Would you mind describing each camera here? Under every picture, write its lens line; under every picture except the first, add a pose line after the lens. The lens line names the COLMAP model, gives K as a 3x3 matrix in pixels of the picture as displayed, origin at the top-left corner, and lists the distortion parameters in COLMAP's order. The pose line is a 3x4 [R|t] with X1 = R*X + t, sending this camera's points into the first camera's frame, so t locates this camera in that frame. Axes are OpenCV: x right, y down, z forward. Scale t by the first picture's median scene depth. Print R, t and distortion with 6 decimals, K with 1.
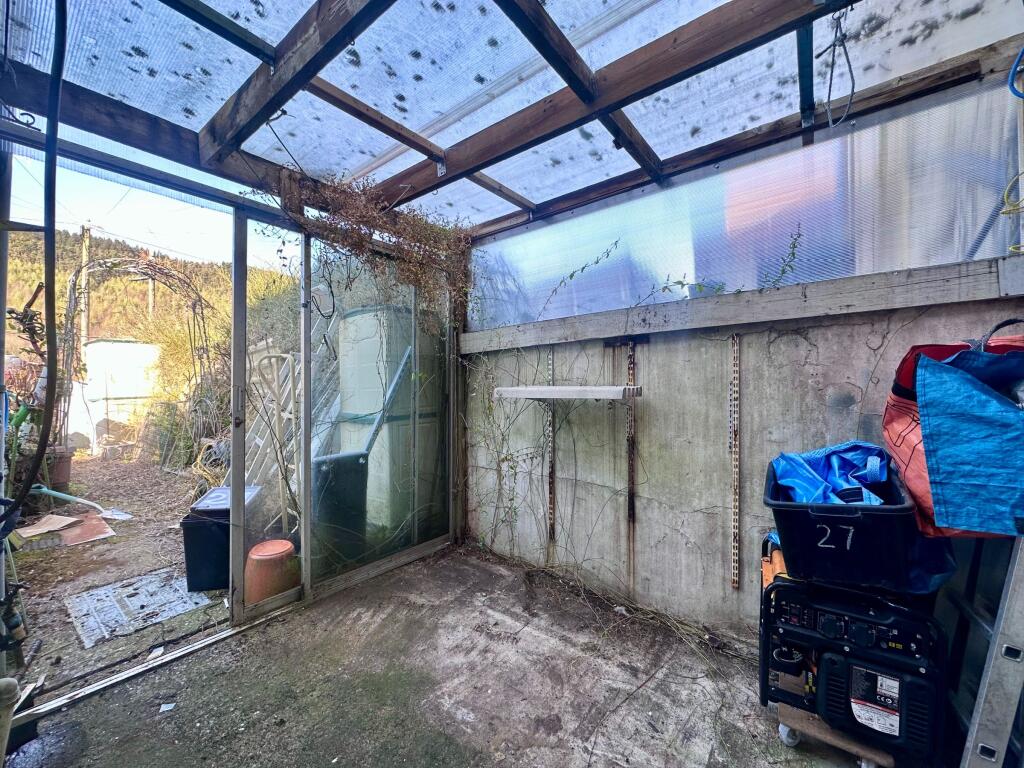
lens RADIAL K [[415.1, 0, 512.0], [0, 415.1, 384.0], [0, 0, 1]] dist [-0.000285, -0.000017]
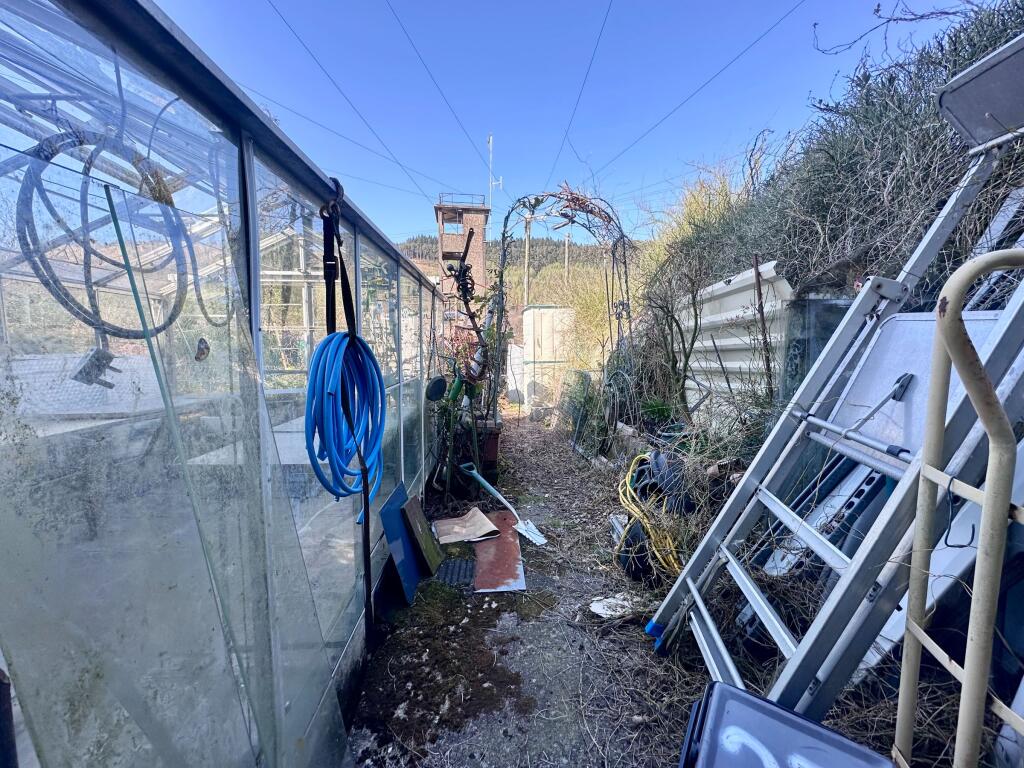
lens RADIAL K [[415.1, 0, 512.0], [0, 415.1, 384.0], [0, 0, 1]] dist [-0.000285, -0.000017]
pose [[0.667240, 0.076615, -0.740892, -0.308164], [-0.012075, 0.995678, 0.092088, -0.009168], [0.744745, -0.052498, 0.665281, 0.341062]]
